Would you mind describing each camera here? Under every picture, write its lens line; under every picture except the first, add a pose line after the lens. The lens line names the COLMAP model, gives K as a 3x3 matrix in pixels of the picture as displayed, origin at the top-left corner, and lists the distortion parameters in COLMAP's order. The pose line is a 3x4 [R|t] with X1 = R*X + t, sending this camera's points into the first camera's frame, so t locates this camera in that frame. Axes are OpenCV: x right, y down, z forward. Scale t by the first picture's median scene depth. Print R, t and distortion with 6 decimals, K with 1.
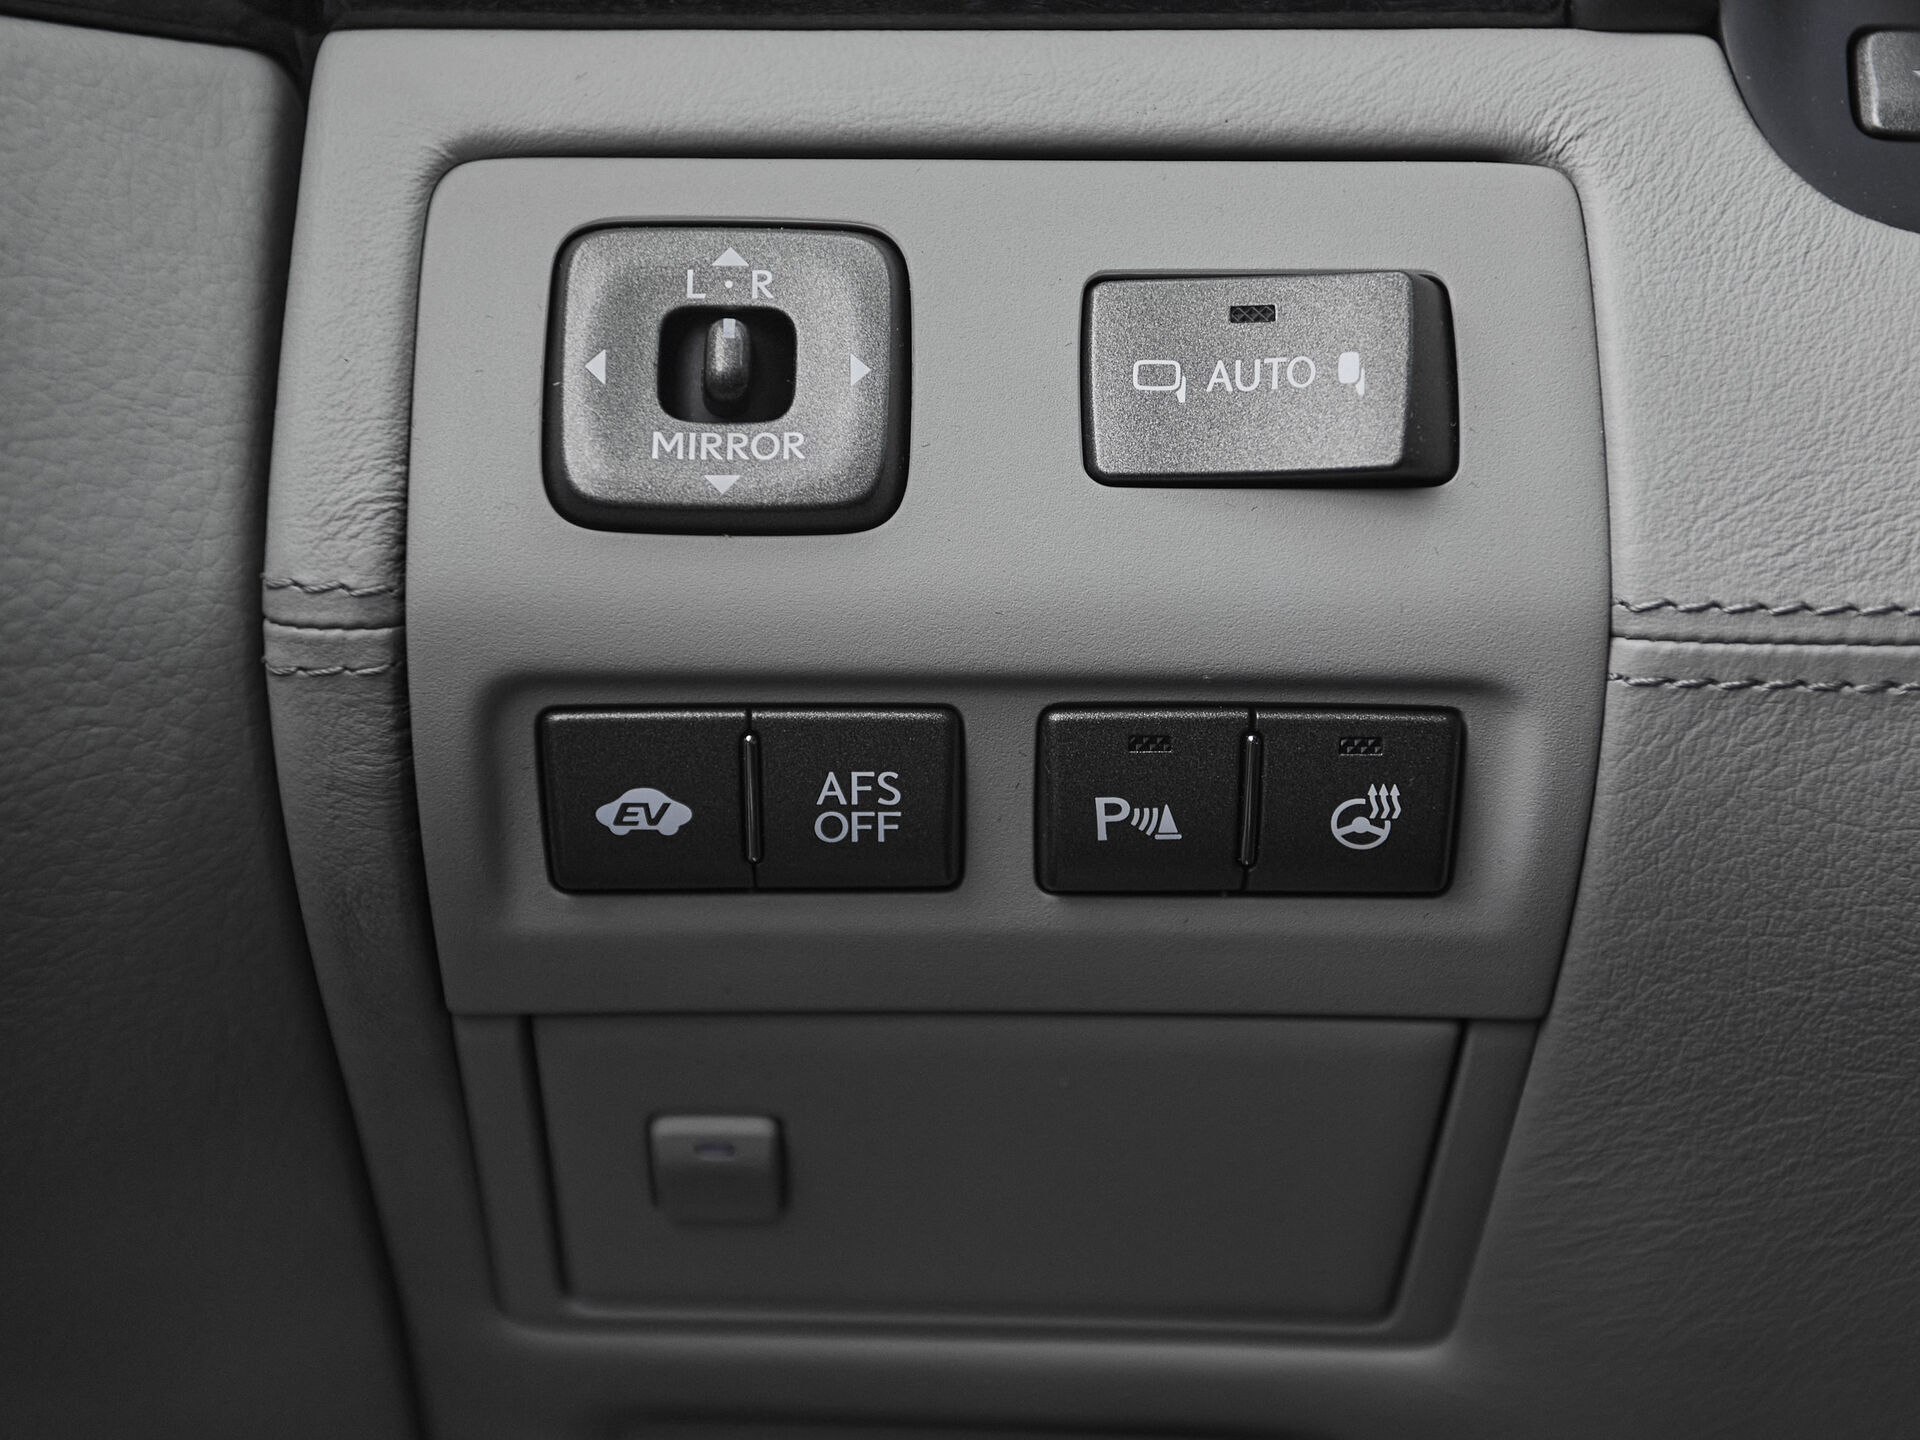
lens RADIAL K [[3478.0, 0, 964.5], [0, 3478.0, 508.7], [0, 0, 1]] dist [0.207258, 0.041485]
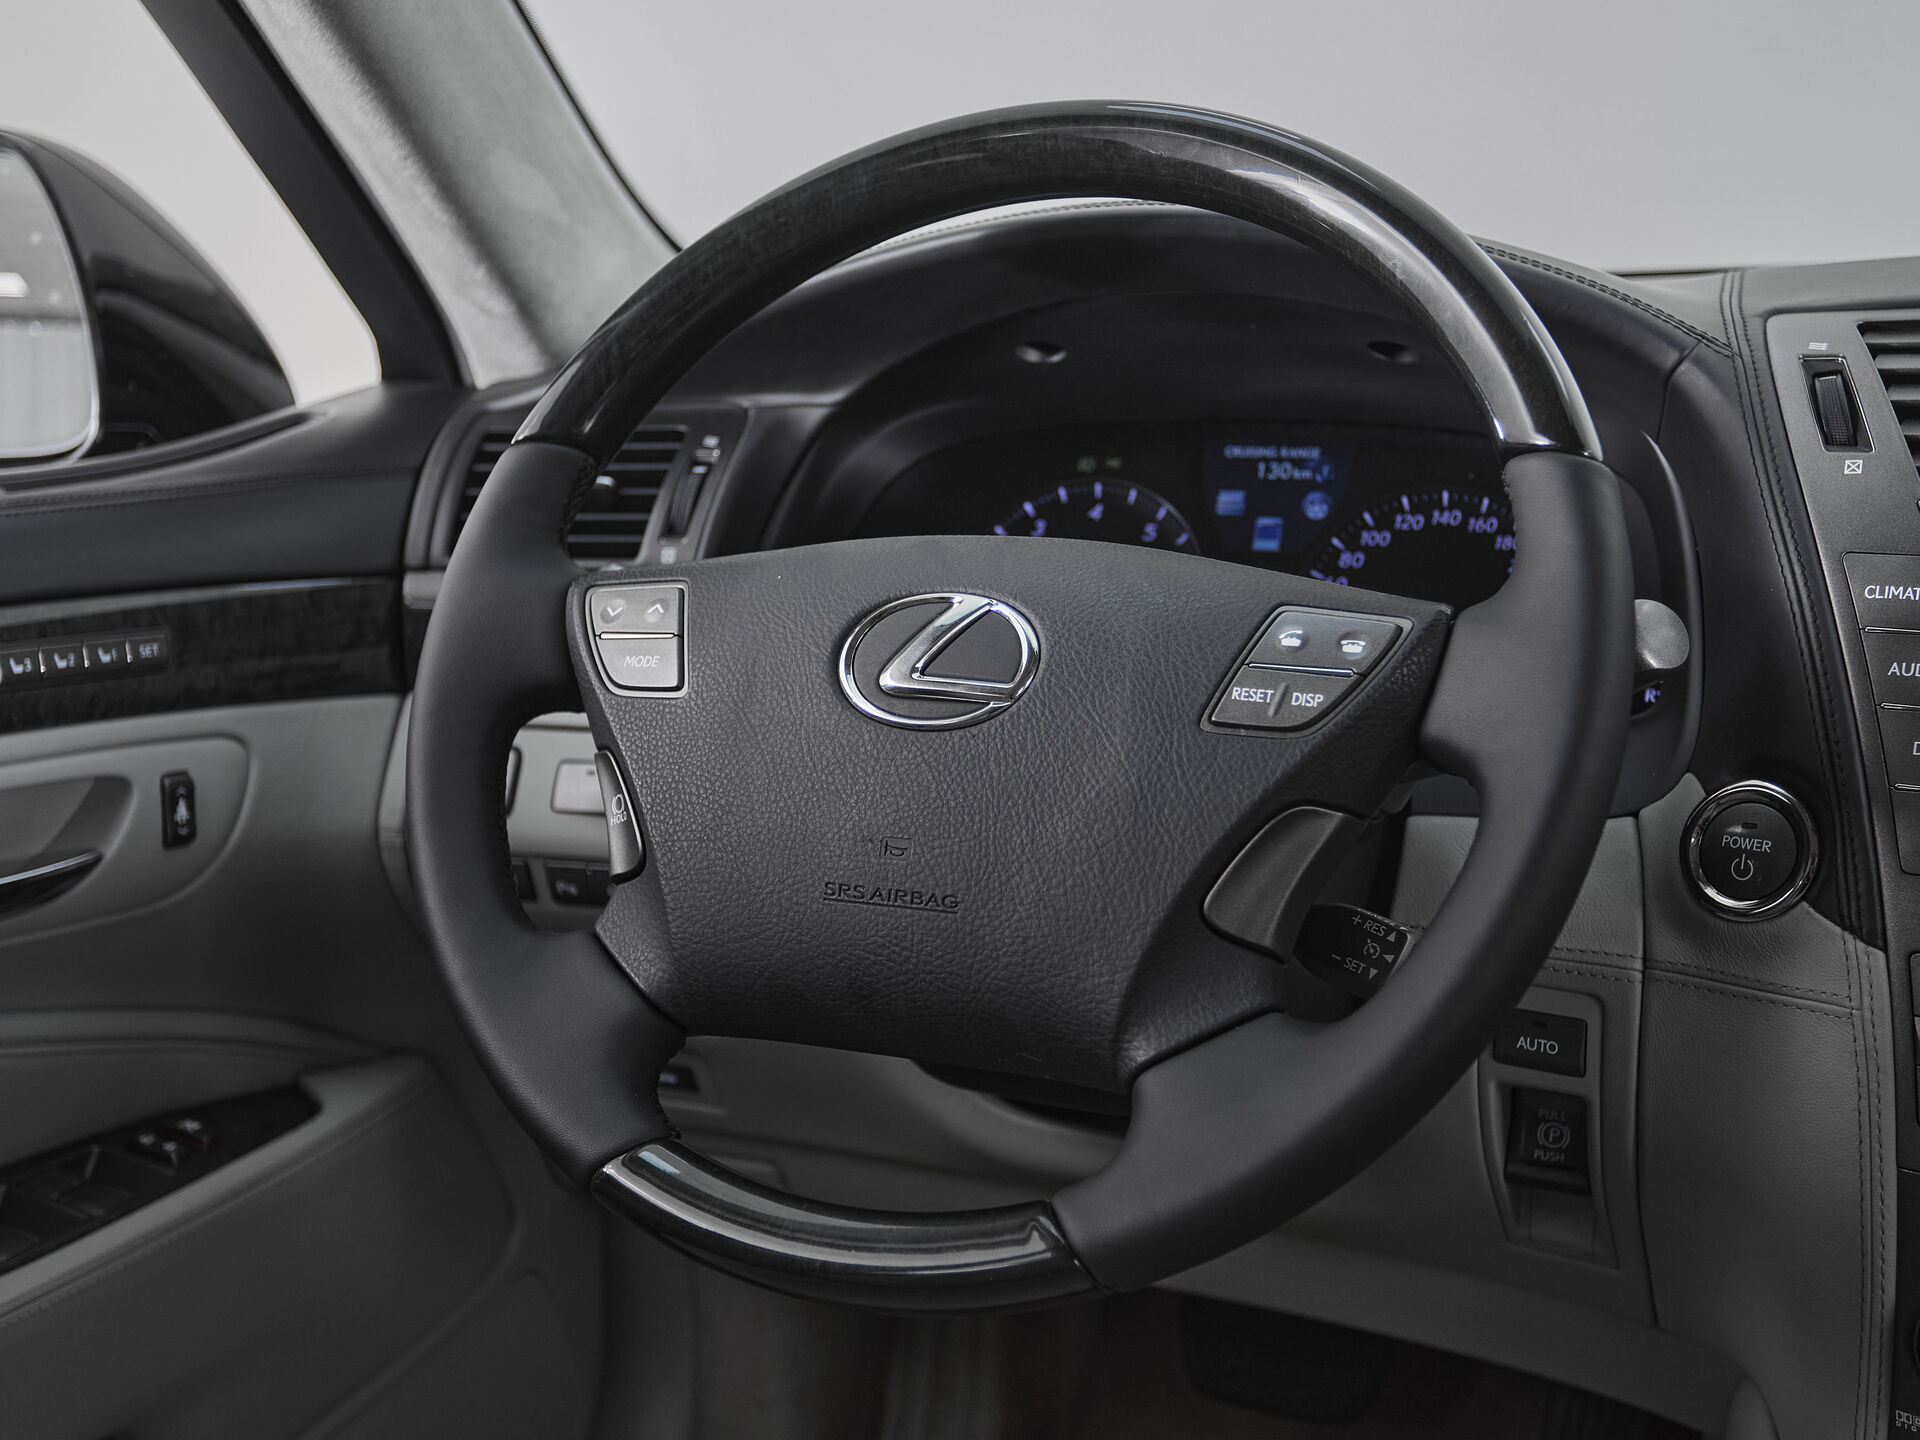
lens RADIAL K [[2222.2, 0, 930.7], [0, 2222.2, 694.1], [0, 0, 1]] dist [-0.010508, 0.058003]
pose [[0.970417, 0.039220, -0.238229, 1.132516], [-0.029637, 0.998606, 0.043674, -0.283764], [0.239610, -0.035321, 0.970227, -1.546327]]
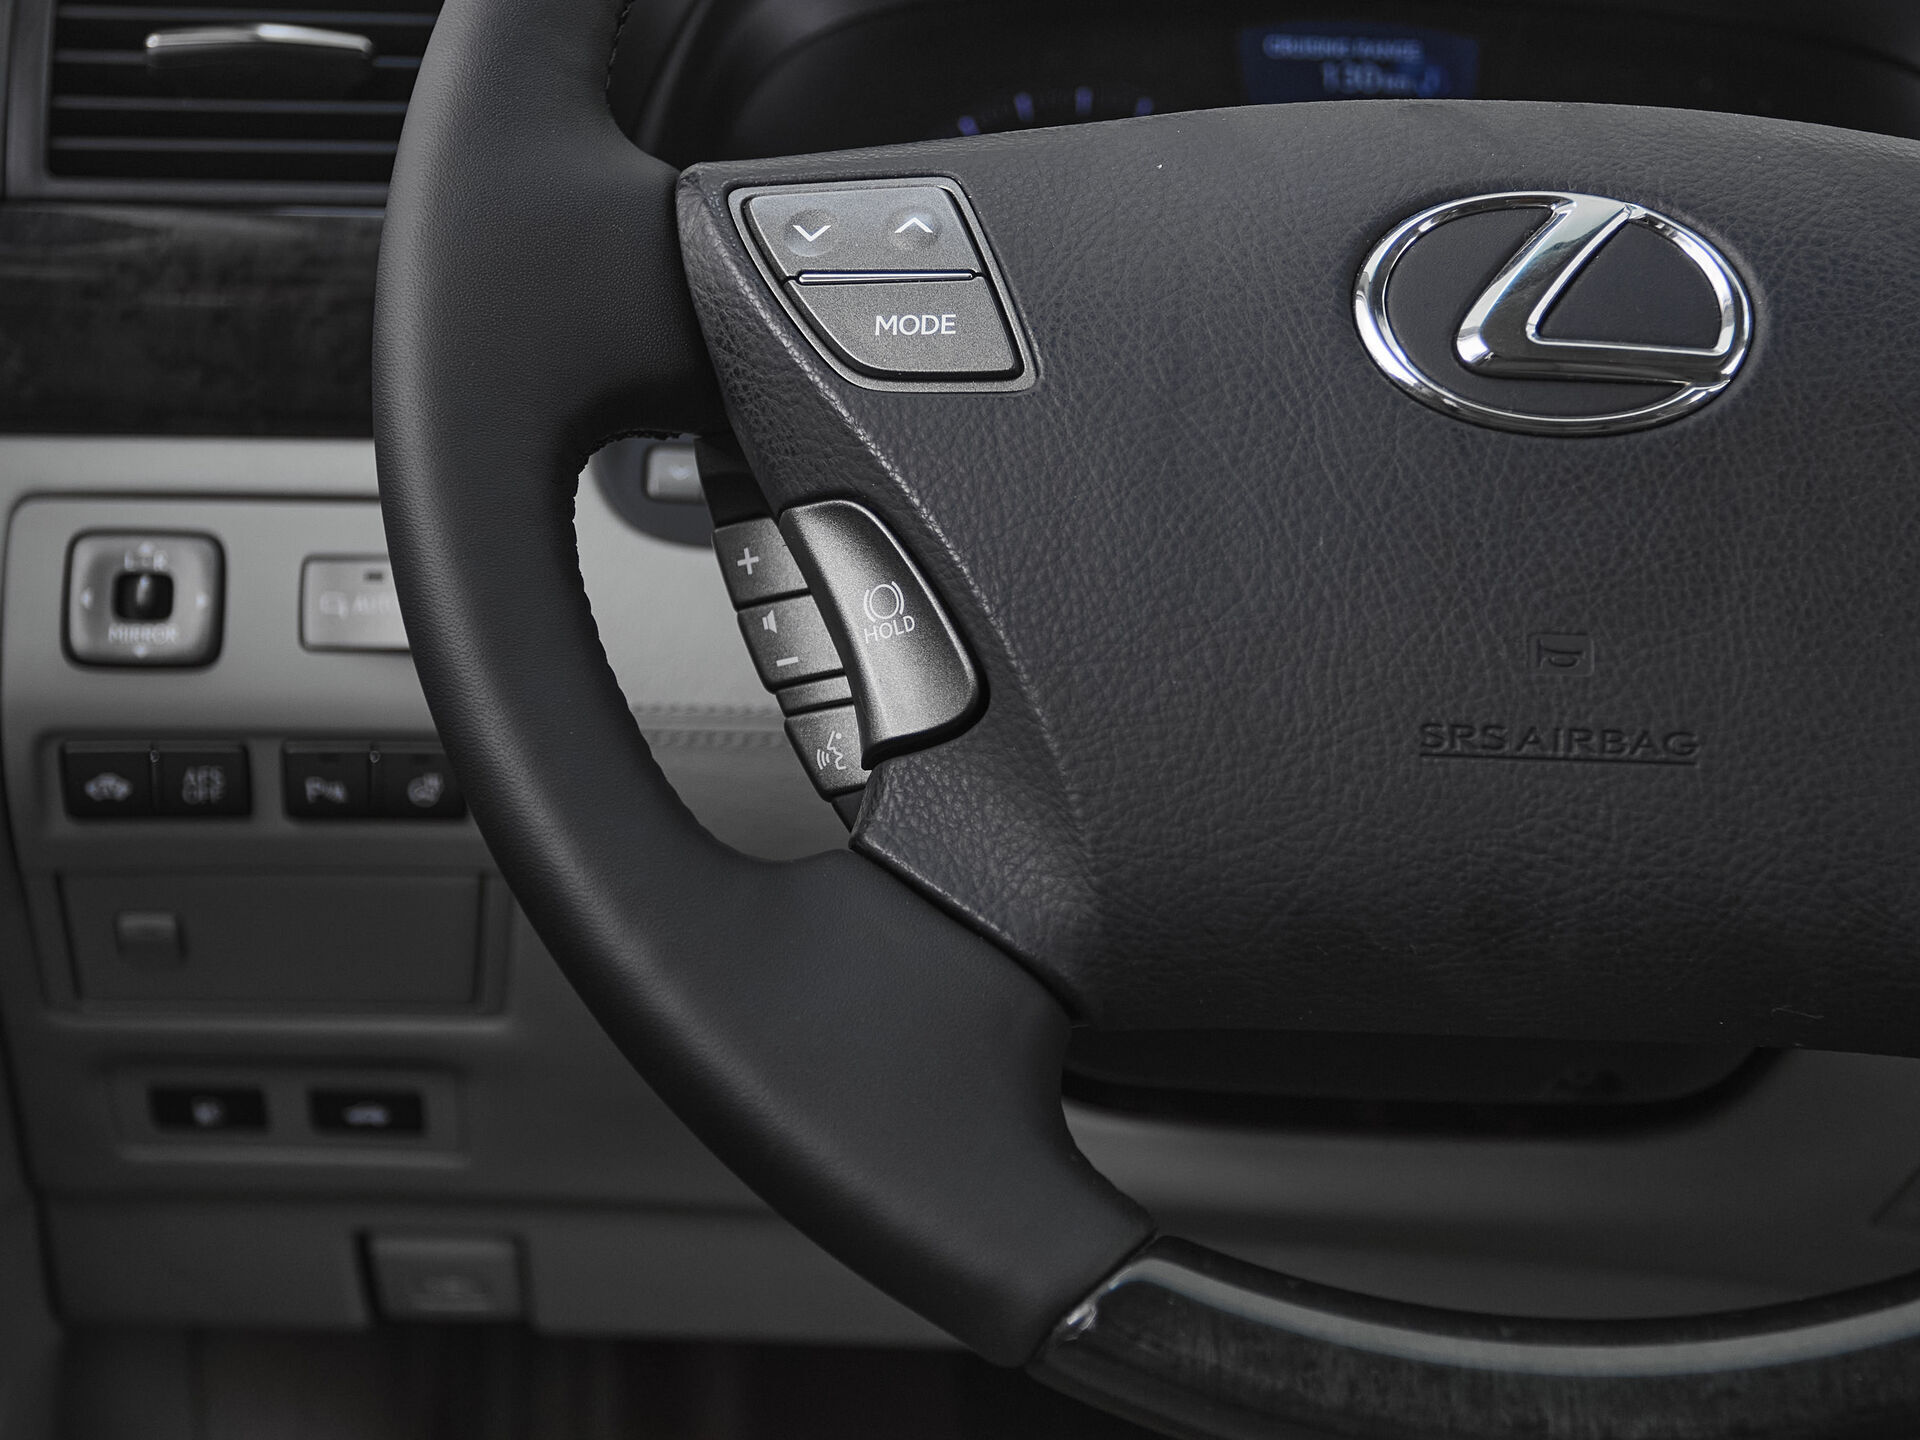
lens RADIAL K [[2880.6, 0, 958.6], [0, 2880.6, 641.3], [0, 0, 1]] dist [-0.021078, 0.003592]
pose [[0.984709, 0.008165, 0.174015, 0.131186], [-0.021605, 0.996913, 0.075481, -0.165784], [-0.172861, -0.078086, 0.981846, -0.962774]]
